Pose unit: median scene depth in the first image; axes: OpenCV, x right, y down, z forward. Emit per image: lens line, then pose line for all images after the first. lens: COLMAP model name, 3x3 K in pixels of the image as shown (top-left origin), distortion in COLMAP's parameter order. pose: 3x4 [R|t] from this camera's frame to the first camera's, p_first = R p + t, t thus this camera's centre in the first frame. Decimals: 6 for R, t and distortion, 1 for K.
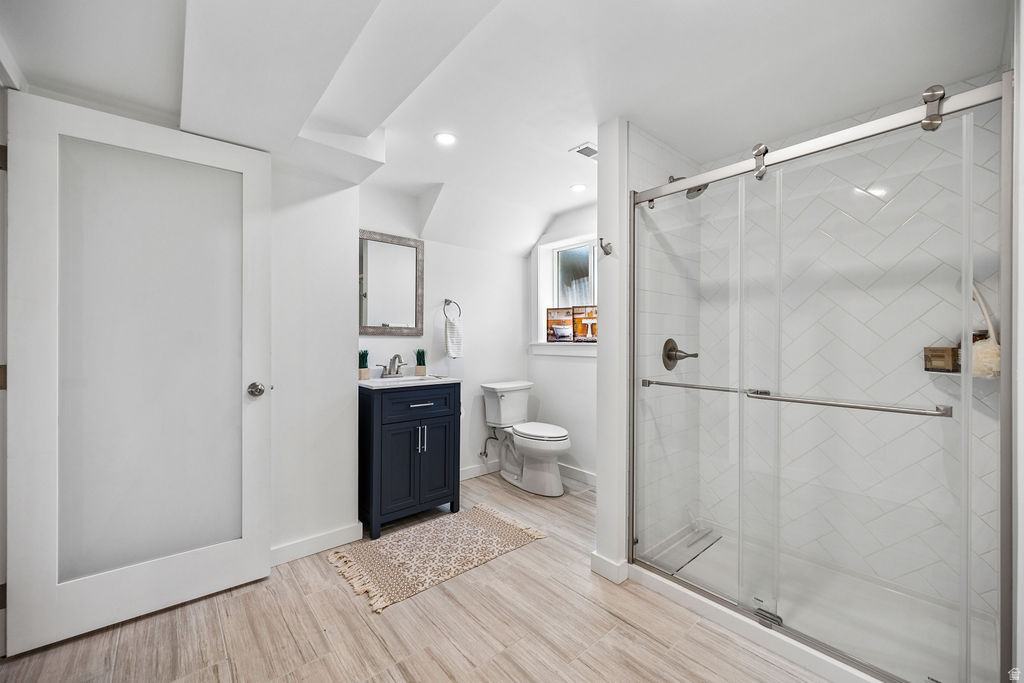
lens RADIAL K [[401.1, 0, 516.0], [0, 401.1, 341.6], [0, 0, 1]] dist [-0.002623, -0.000636]
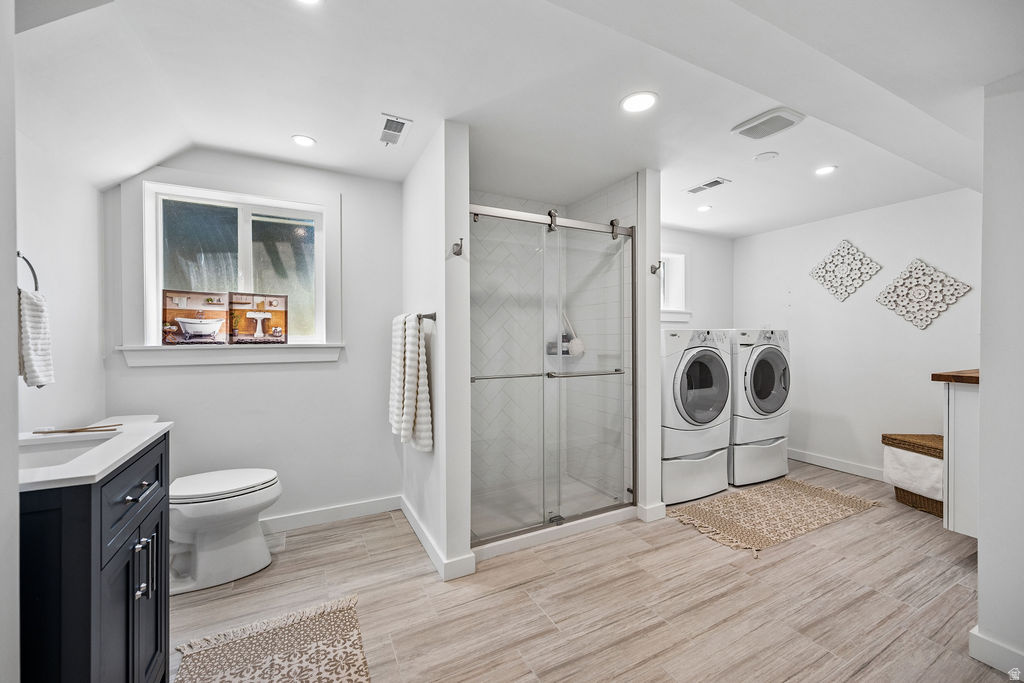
lens RADIAL K [[401.1, 0, 516.0], [0, 401.1, 341.6], [0, 0, 1]] dist [-0.002623, -0.000636]
pose [[0.237282, -0.015101, 0.971323, -0.420260], [0.008014, 0.999876, 0.013587, -0.008514], [-0.971408, 0.004561, 0.237374, 0.367317]]
